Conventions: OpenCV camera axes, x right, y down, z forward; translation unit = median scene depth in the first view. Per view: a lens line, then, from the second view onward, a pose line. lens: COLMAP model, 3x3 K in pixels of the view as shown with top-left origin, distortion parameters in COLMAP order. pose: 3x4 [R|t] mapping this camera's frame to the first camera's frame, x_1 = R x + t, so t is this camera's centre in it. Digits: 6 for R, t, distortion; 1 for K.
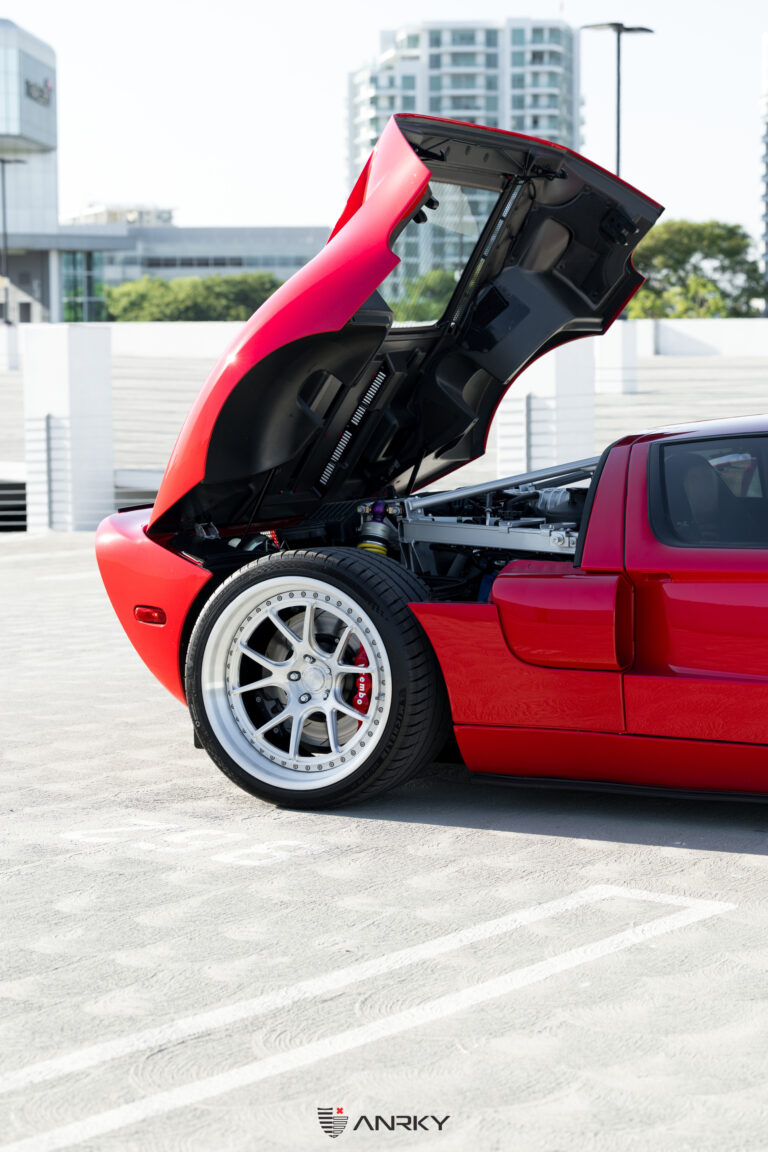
lens RADIAL K [[2779.5, 0, 383.7], [0, 2779.5, 575.2], [0, 0, 1]] dist [0.026020, 0.382088]
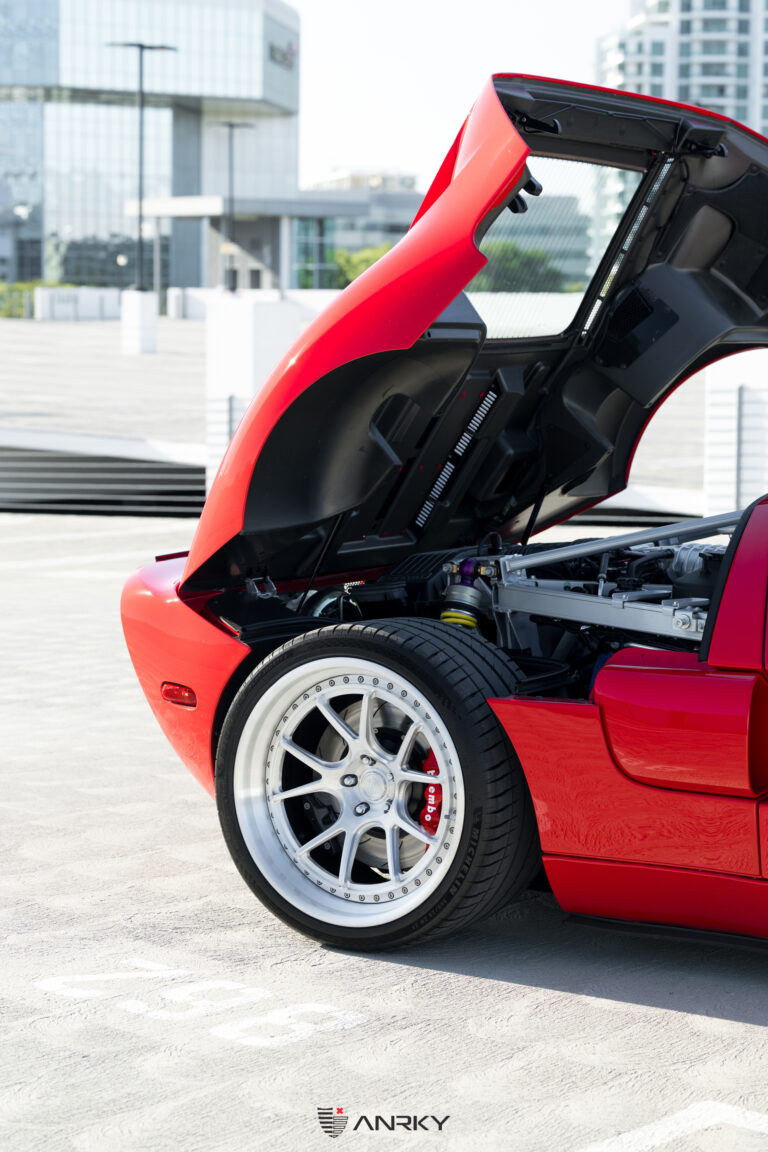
lens RADIAL K [[2779.5, 0, 383.7], [0, 2779.5, 575.2], [0, 0, 1]] dist [0.026020, 0.382088]
pose [[0.995942, 0.024957, -0.086466, 0.038512], [-0.023931, 0.999631, 0.012879, -0.028222], [0.086756, -0.010758, 0.996172, 0.179304]]
